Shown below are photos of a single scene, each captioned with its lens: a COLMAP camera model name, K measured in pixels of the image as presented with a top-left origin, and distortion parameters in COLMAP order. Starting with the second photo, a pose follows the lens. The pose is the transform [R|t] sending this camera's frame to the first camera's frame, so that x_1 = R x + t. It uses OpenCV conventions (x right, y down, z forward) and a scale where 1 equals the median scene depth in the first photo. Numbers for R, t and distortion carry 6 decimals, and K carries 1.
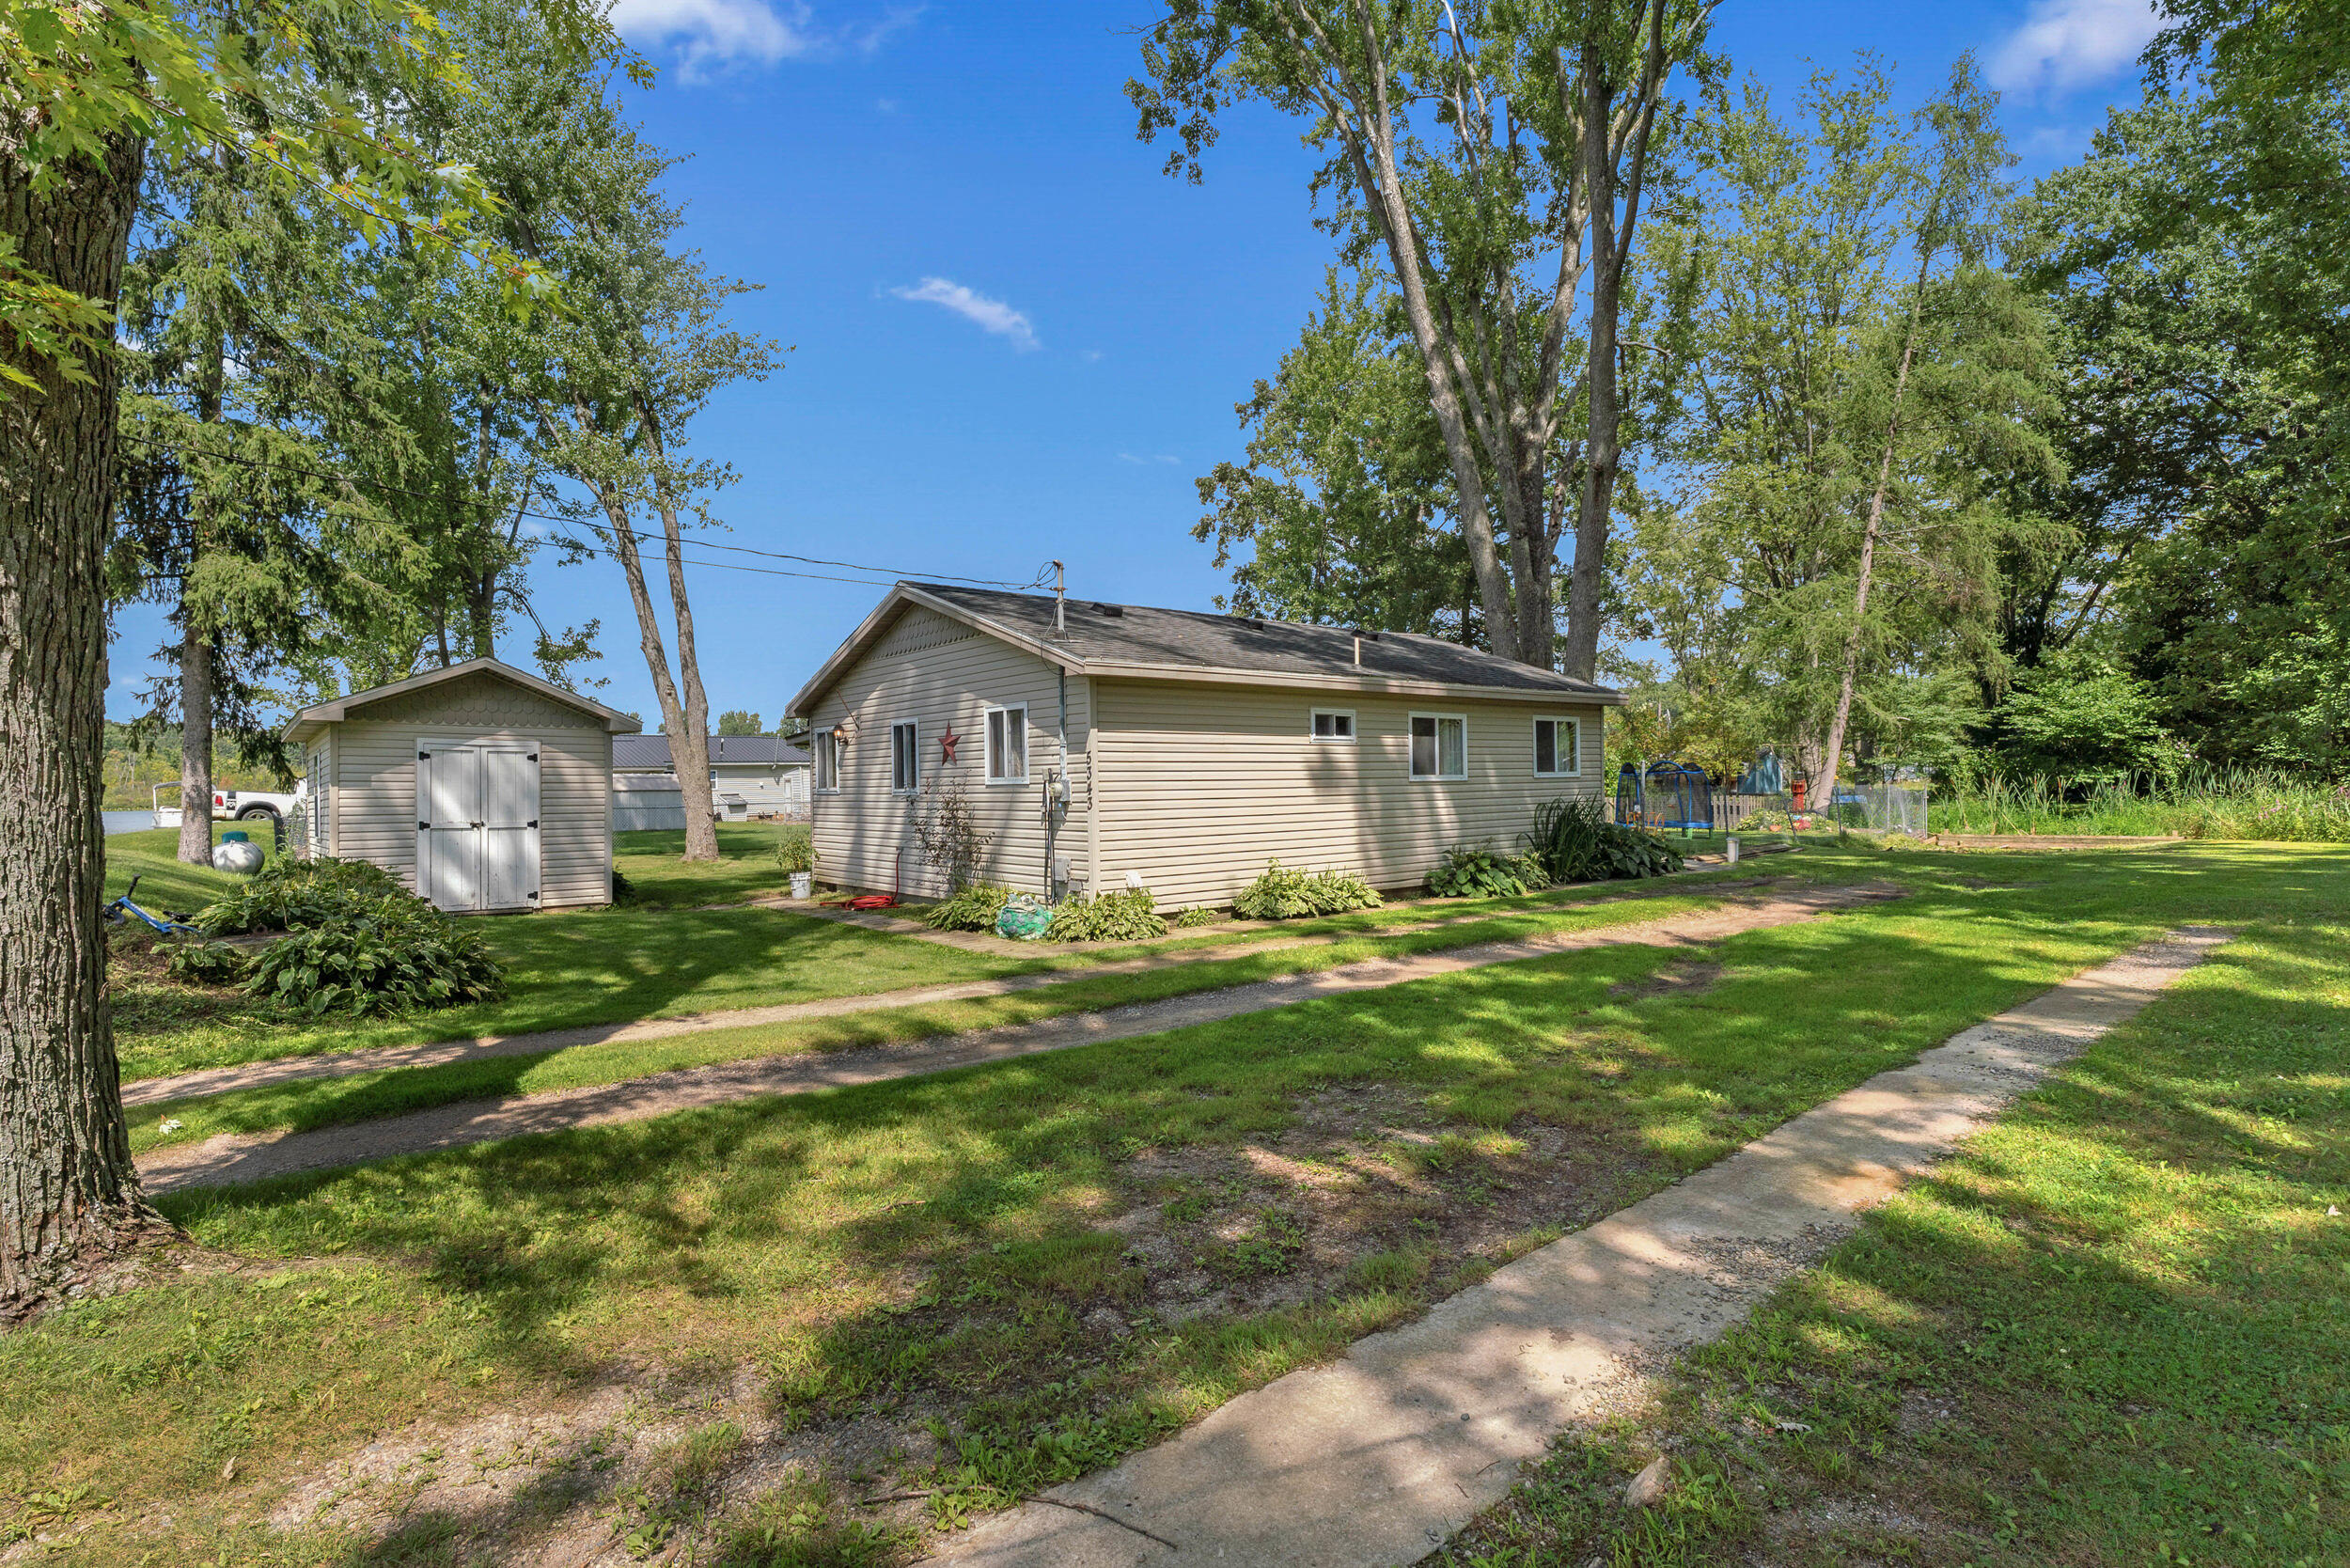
lens RADIAL K [[1142.5, 0, 1175.0], [0, 1142.5, 784.0], [0, 0, 1]] dist [0.016306, -0.000278]
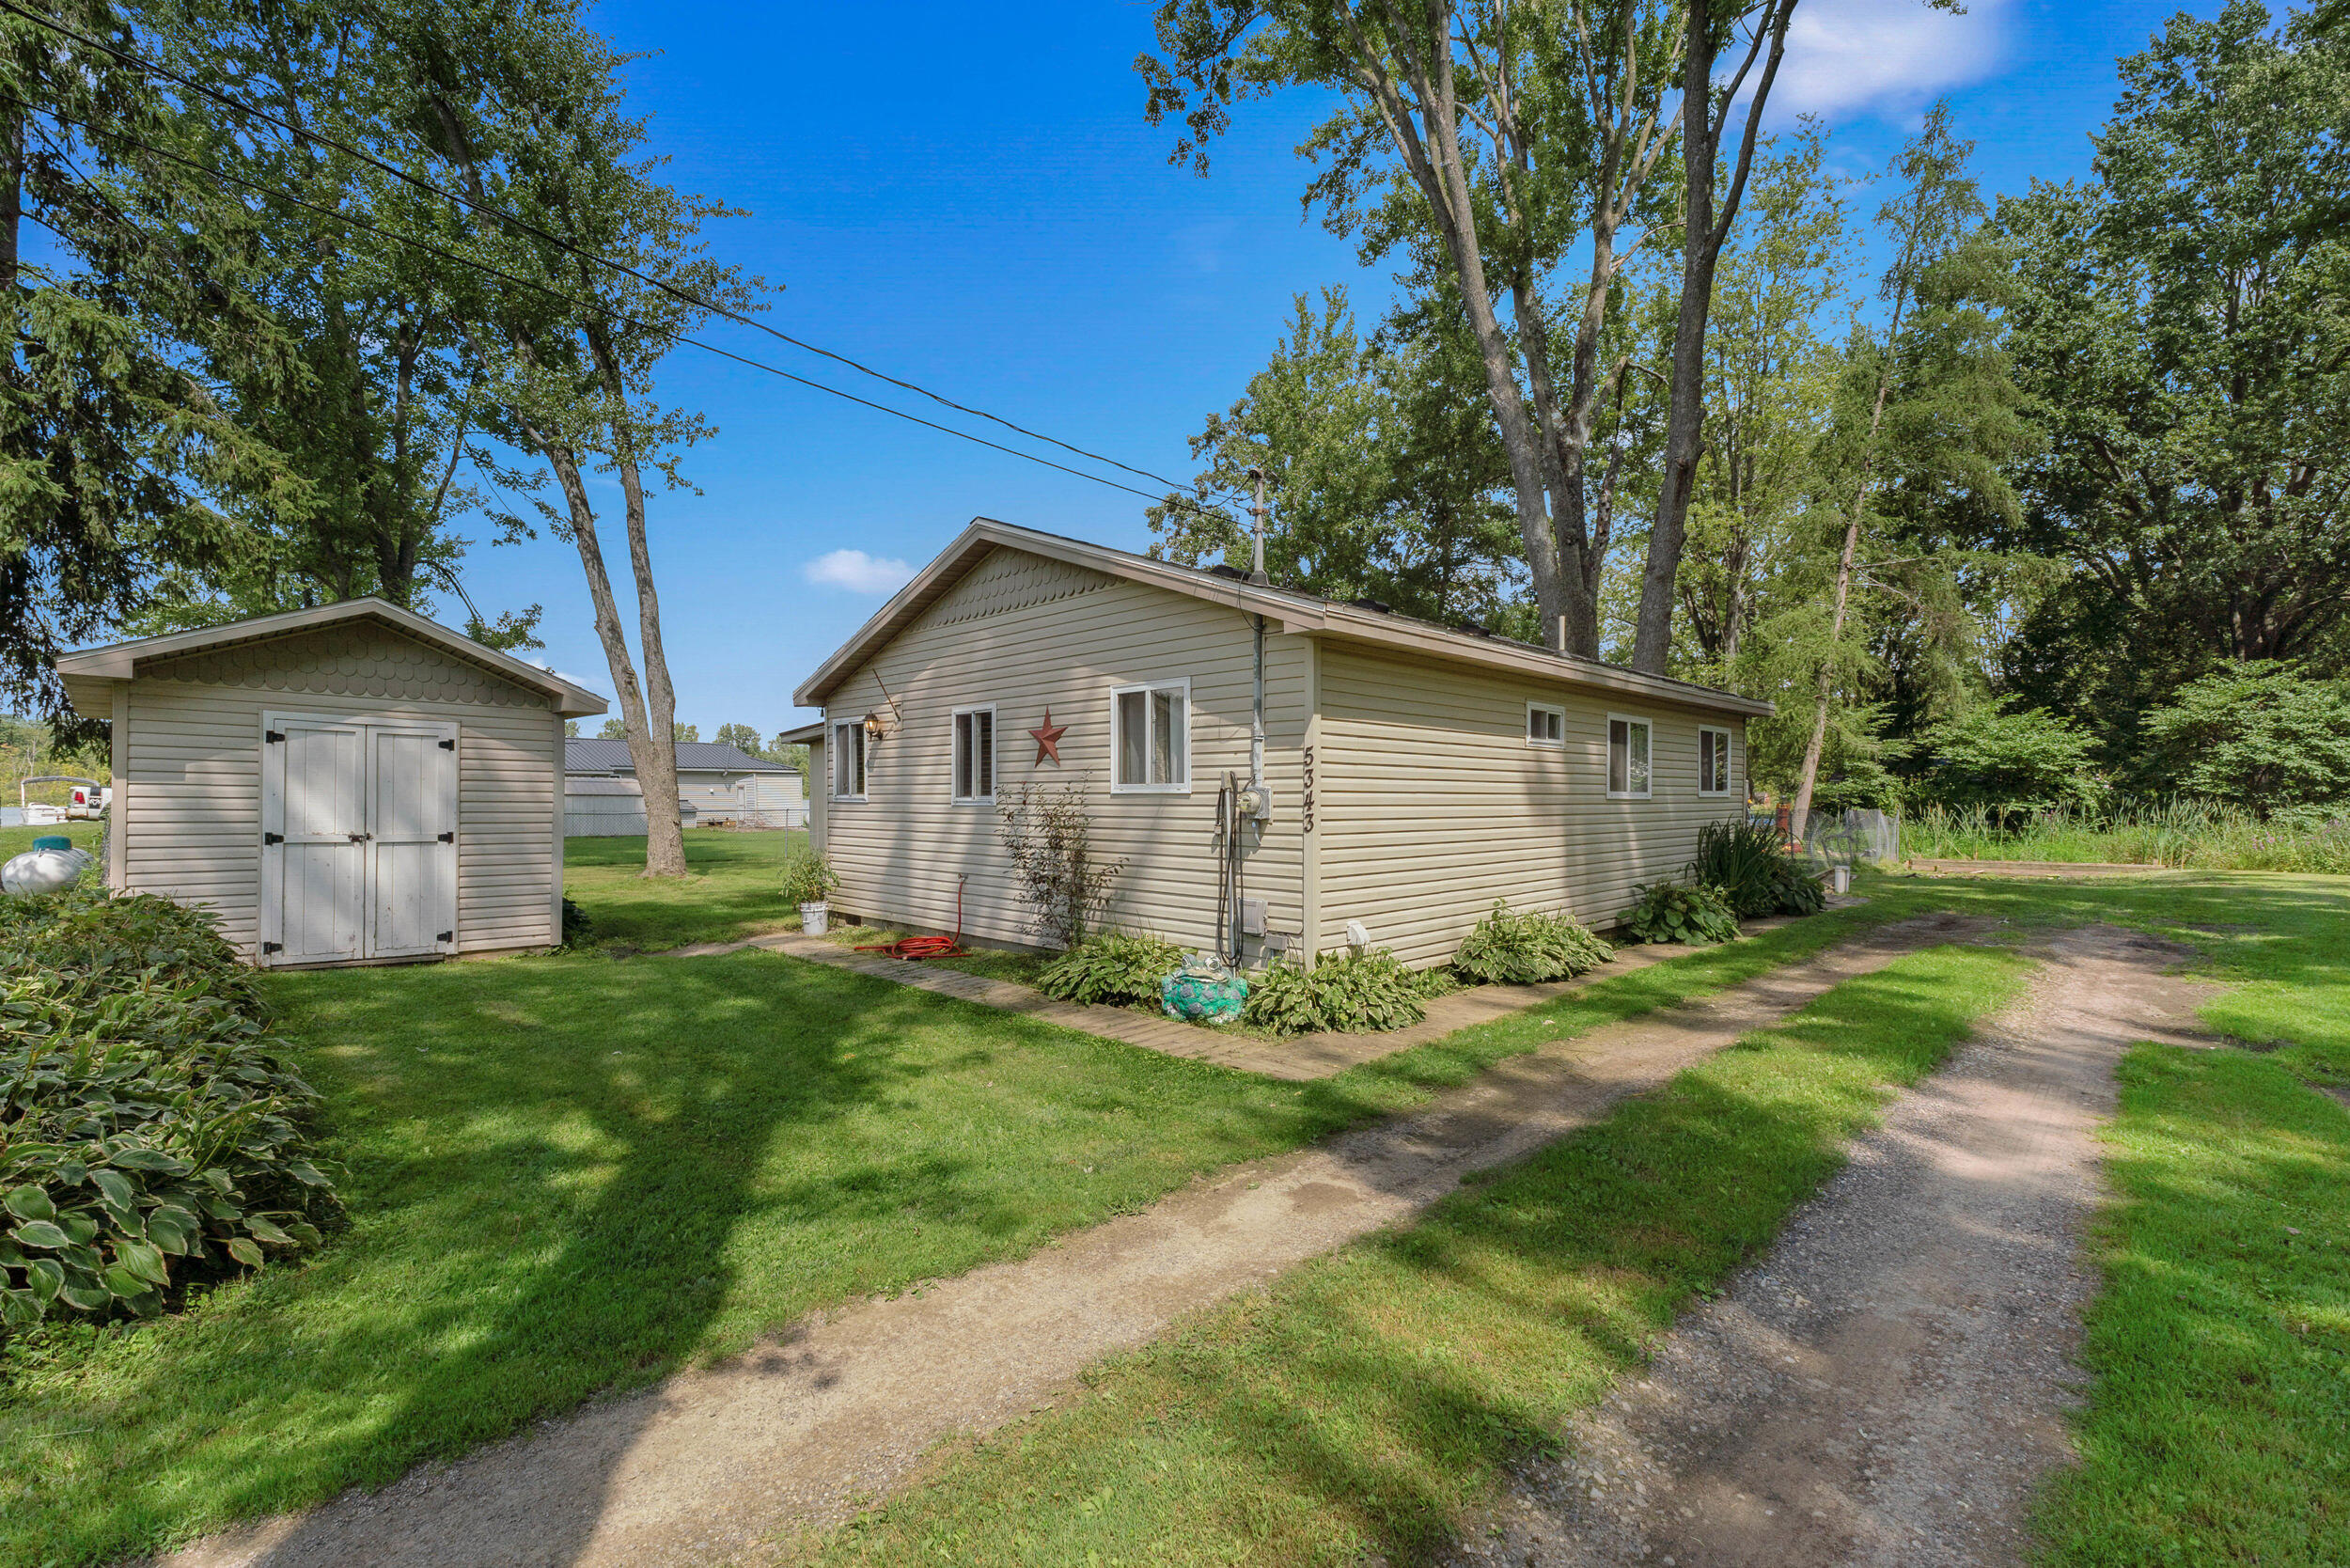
lens RADIAL K [[1028.8, 0, 1192.2], [0, 1028.8, 804.7], [0, 0, 1]] dist [0.027248, -0.000556]
pose [[0.995075, 0.016448, 0.097749, -0.136485], [-0.017052, 0.999840, 0.005348, 0.002556], [-0.097646, -0.006988, 0.995197, 0.261885]]
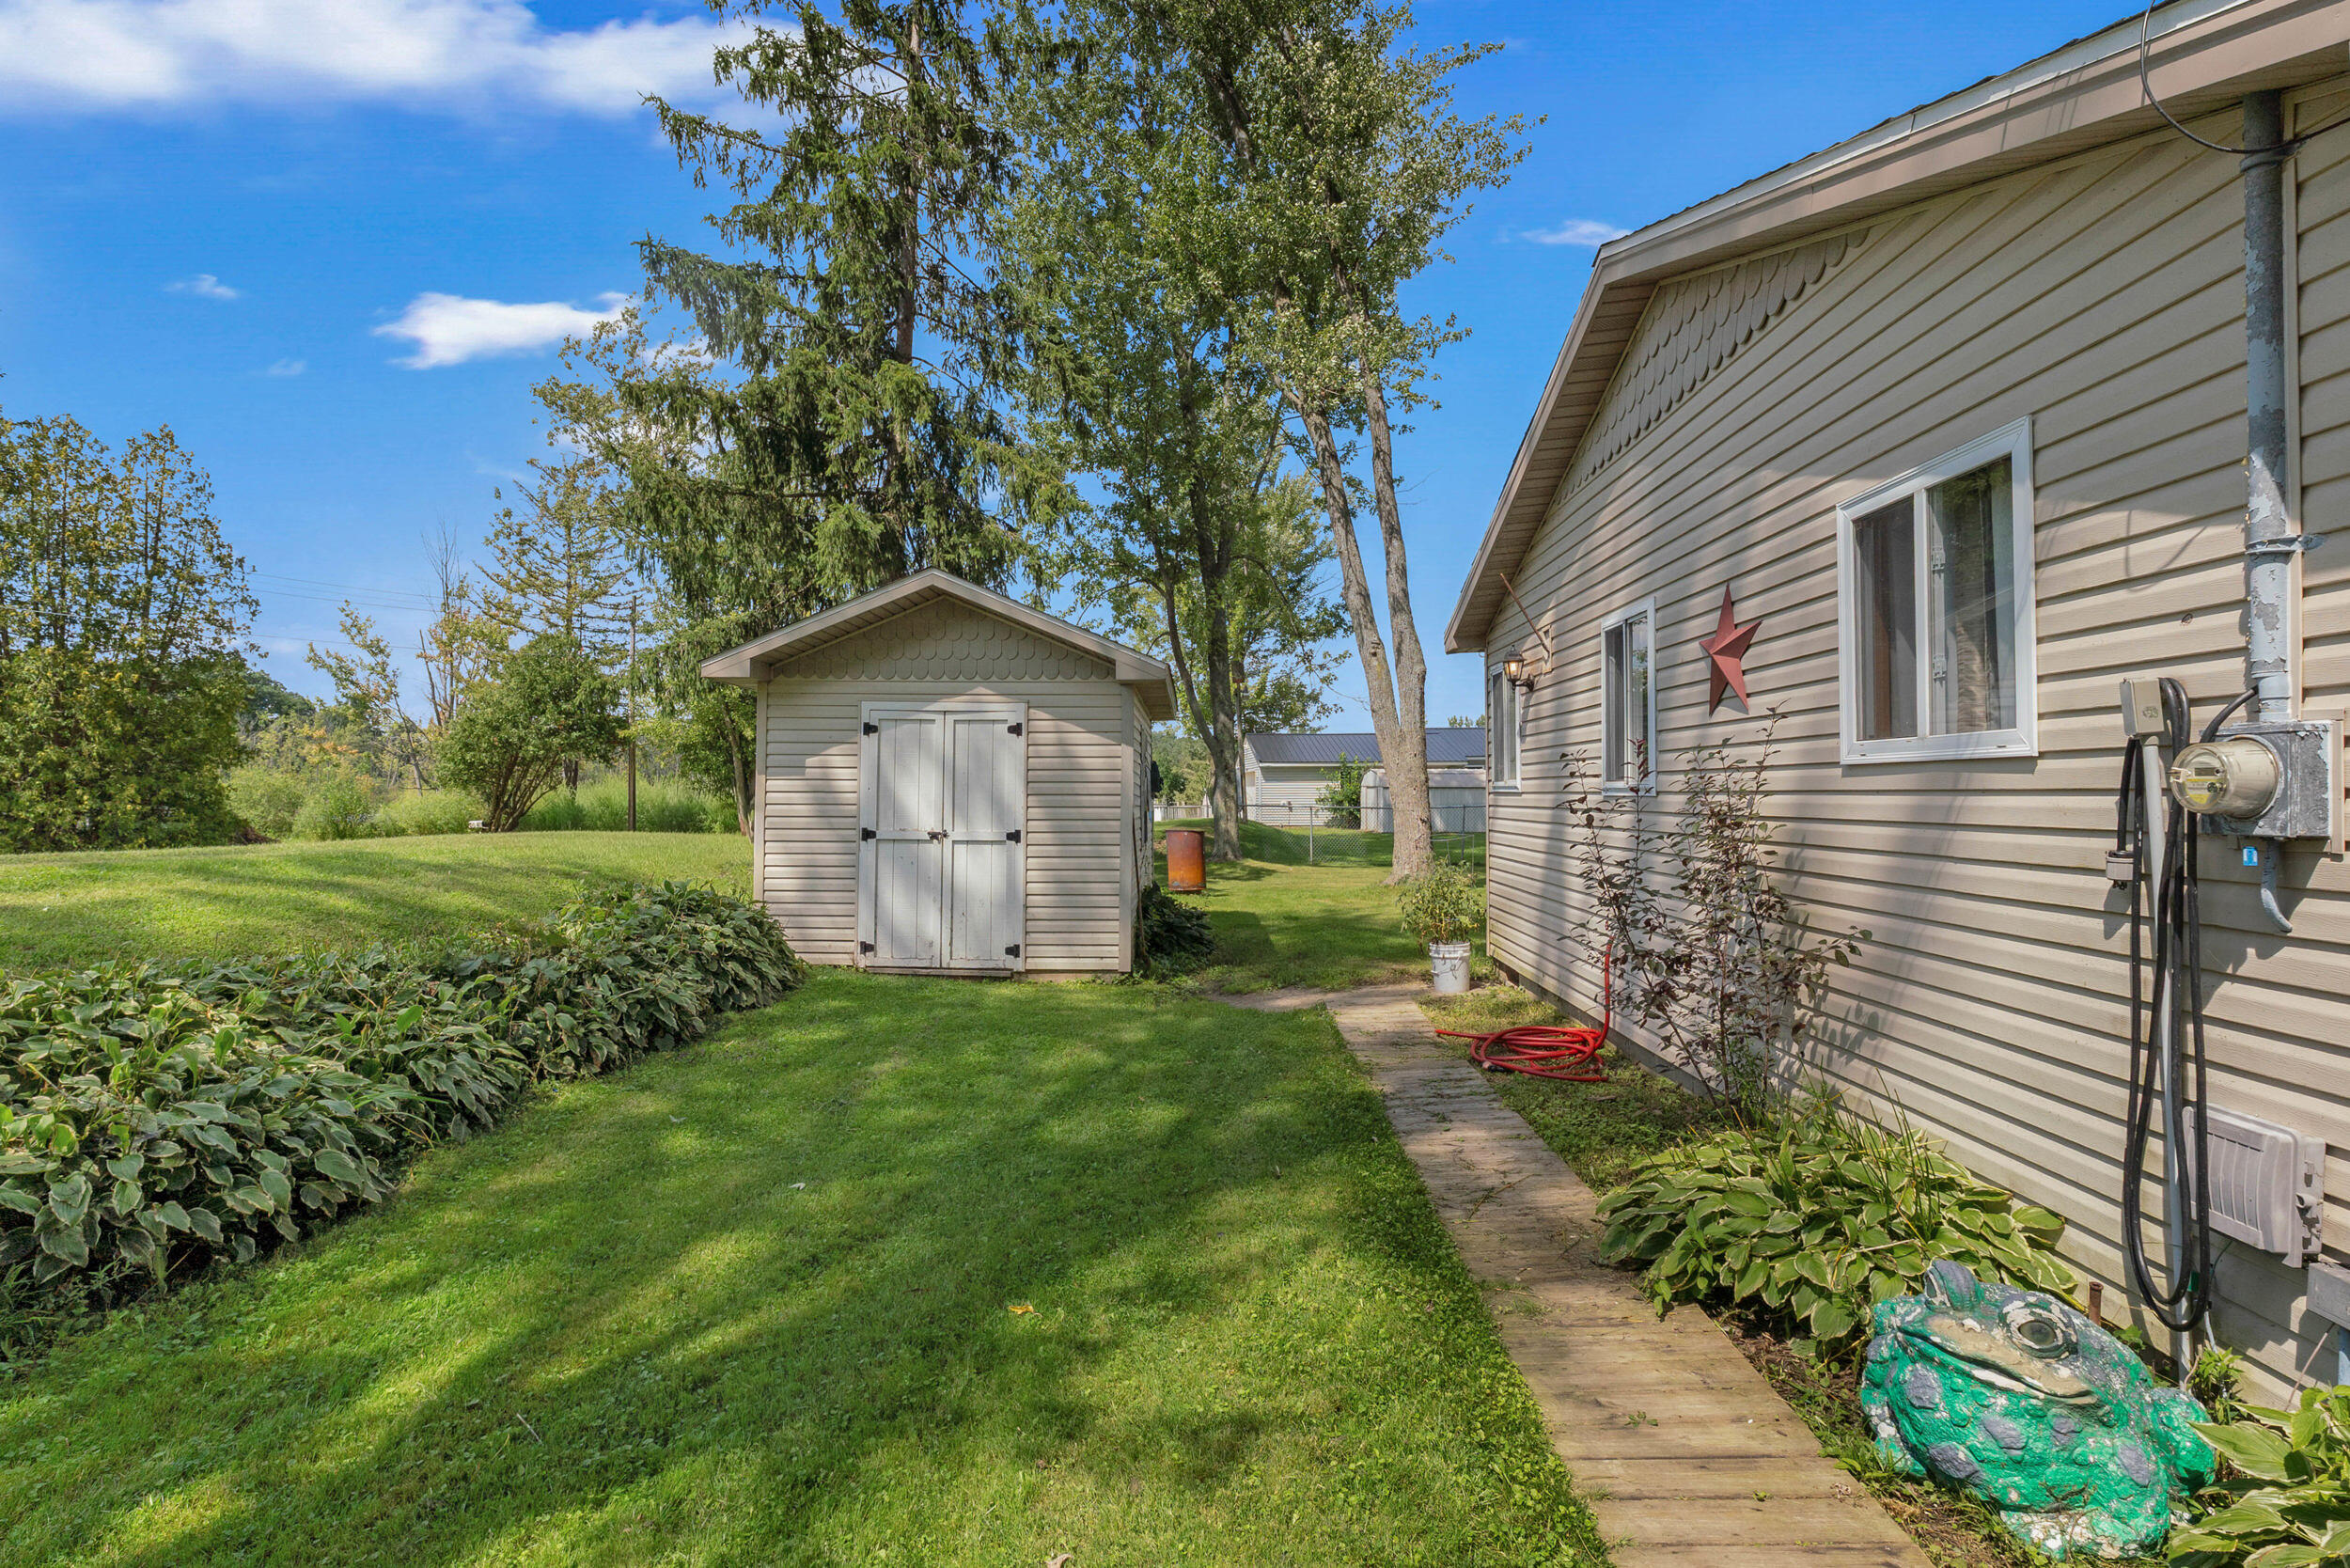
lens RADIAL K [[1166.3, 0, 1130.6], [0, 1166.3, 795.7], [0, 0, 1]] dist [-0.000818, -0.000437]
pose [[0.736565, 0.010466, -0.676286, -0.073520], [-0.002168, 0.999912, 0.013113, 0.003929], [0.676364, -0.008193, 0.736522, 0.495761]]
